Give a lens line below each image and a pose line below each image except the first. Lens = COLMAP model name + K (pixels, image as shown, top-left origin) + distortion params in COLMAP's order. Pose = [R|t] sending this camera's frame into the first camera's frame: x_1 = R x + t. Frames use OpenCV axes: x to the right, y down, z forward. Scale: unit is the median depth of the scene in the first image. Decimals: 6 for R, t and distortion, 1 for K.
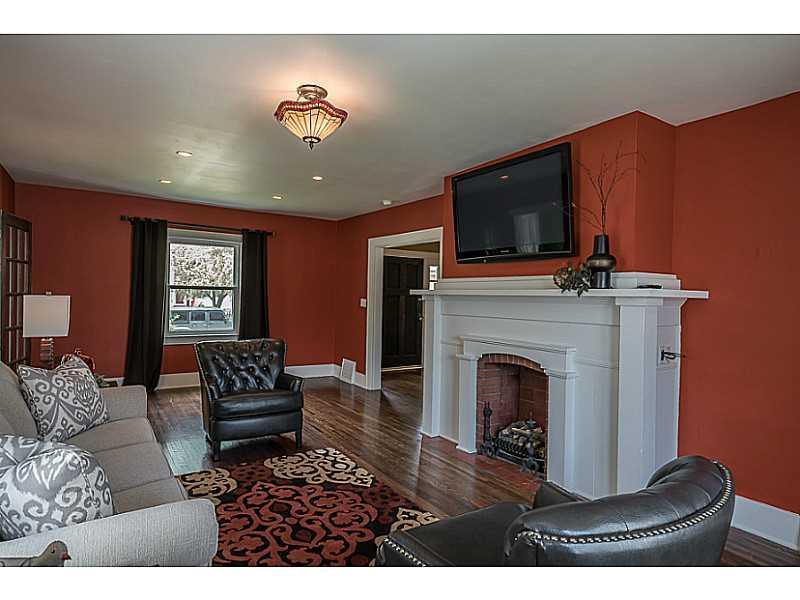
lens RADIAL K [[459.8, 0, 391.6], [0, 459.8, 298.2], [0, 0, 1]] dist [0.002111, -0.000430]
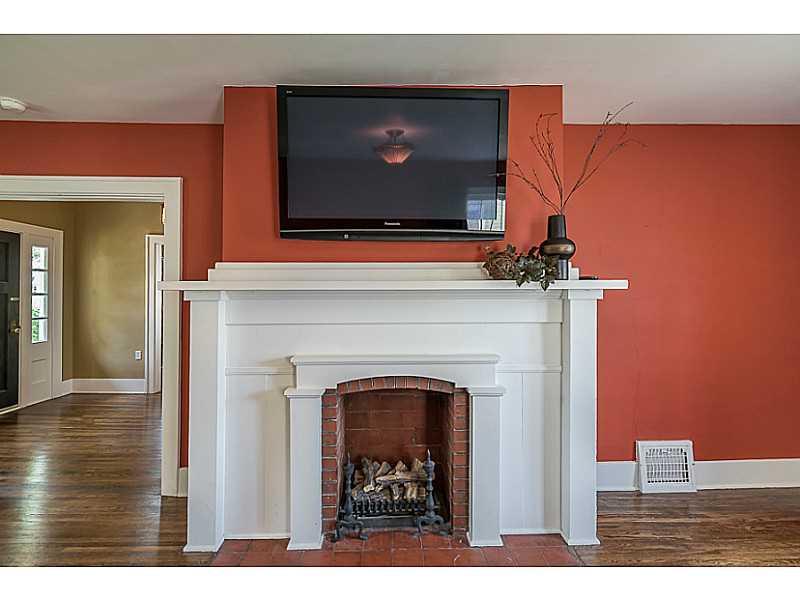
lens RADIAL K [[367.5, 0, 402.7], [0, 367.5, 292.0], [0, 0, 1]] dist [-0.001037, 0.000351]
pose [[0.521799, -0.015908, 0.852920, -0.225356], [0.015520, 0.999838, 0.009154, -0.008629], [-0.852927, 0.008461, 0.521961, 0.777706]]
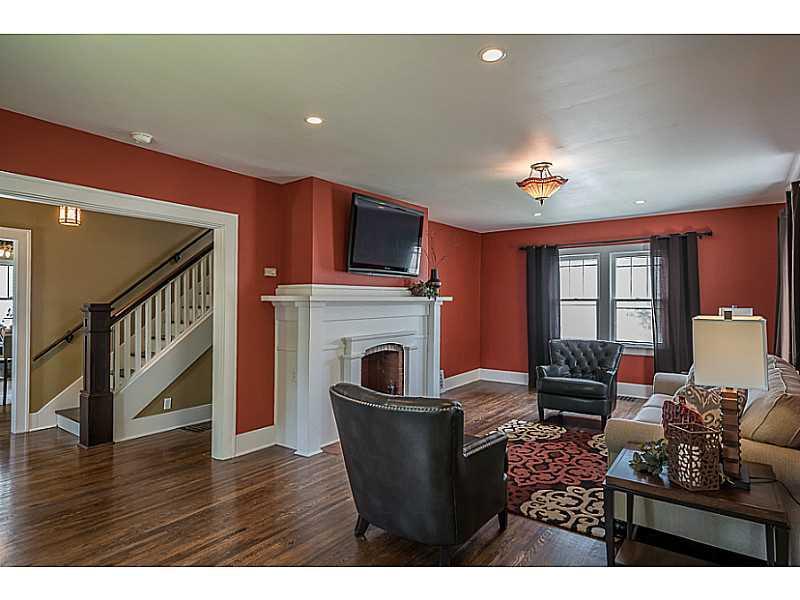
lens RADIAL K [[459.8, 0, 398.9], [0, 459.8, 297.6], [0, 0, 1]] dist [0.002111, -0.000430]
pose [[-0.356541, -0.010416, 0.934221, -1.136043], [-0.001734, 0.999944, 0.010487, -0.032749], [-0.934278, 0.002119, -0.356539, 1.593782]]
